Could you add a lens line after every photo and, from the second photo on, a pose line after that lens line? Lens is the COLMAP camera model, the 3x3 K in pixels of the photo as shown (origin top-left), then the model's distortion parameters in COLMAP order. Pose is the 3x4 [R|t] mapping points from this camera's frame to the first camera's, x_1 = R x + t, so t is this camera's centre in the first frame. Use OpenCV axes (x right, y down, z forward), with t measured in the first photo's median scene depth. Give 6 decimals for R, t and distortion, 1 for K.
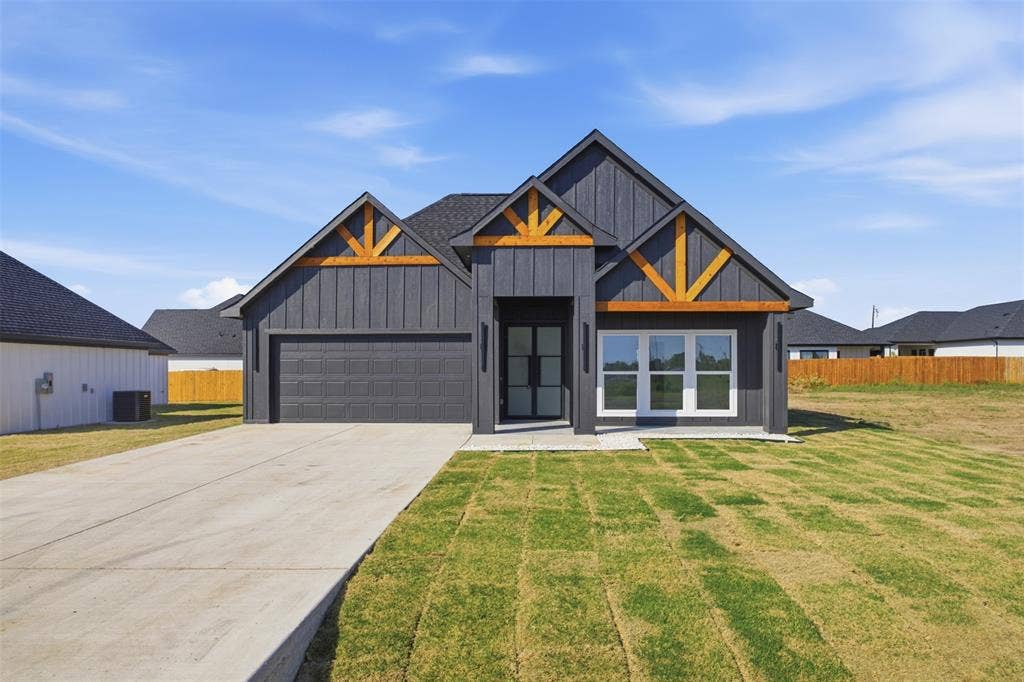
lens RADIAL K [[441.9, 0, 511.9], [0, 441.9, 339.1], [0, 0, 1]] dist [-0.000994, -0.000079]
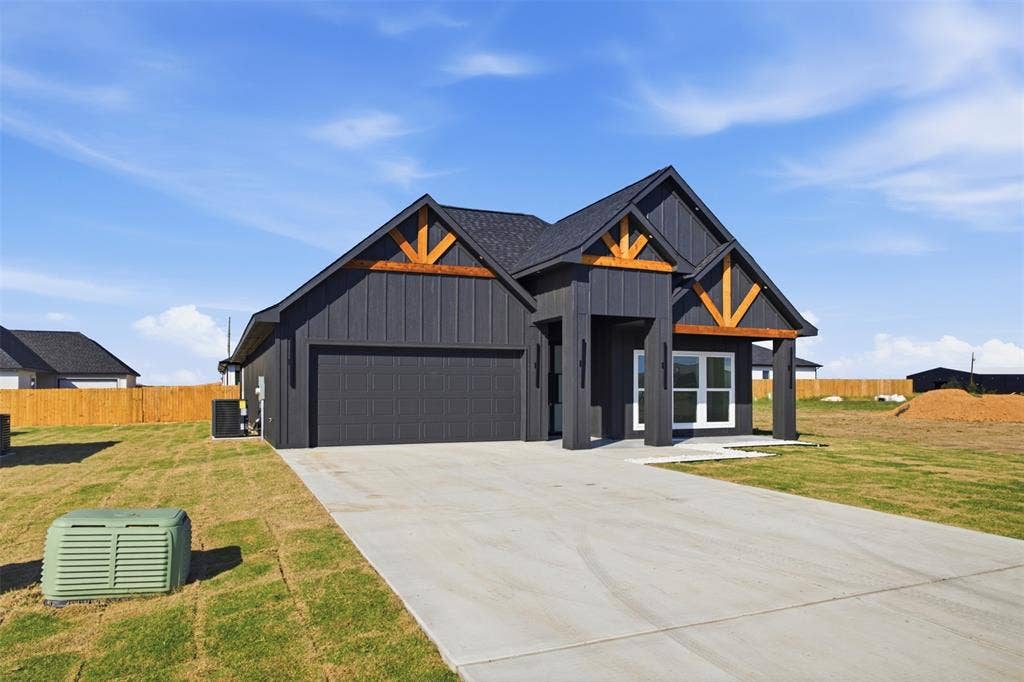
lens RADIAL K [[438.9, 0, 511.9], [0, 438.9, 348.6], [0, 0, 1]] dist [-0.000818, -0.000033]
pose [[0.956720, 0.027966, 0.289664, -0.418420], [-0.022331, 0.999492, -0.022742, 0.008114], [-0.290153, 0.015289, 0.956858, 0.069483]]
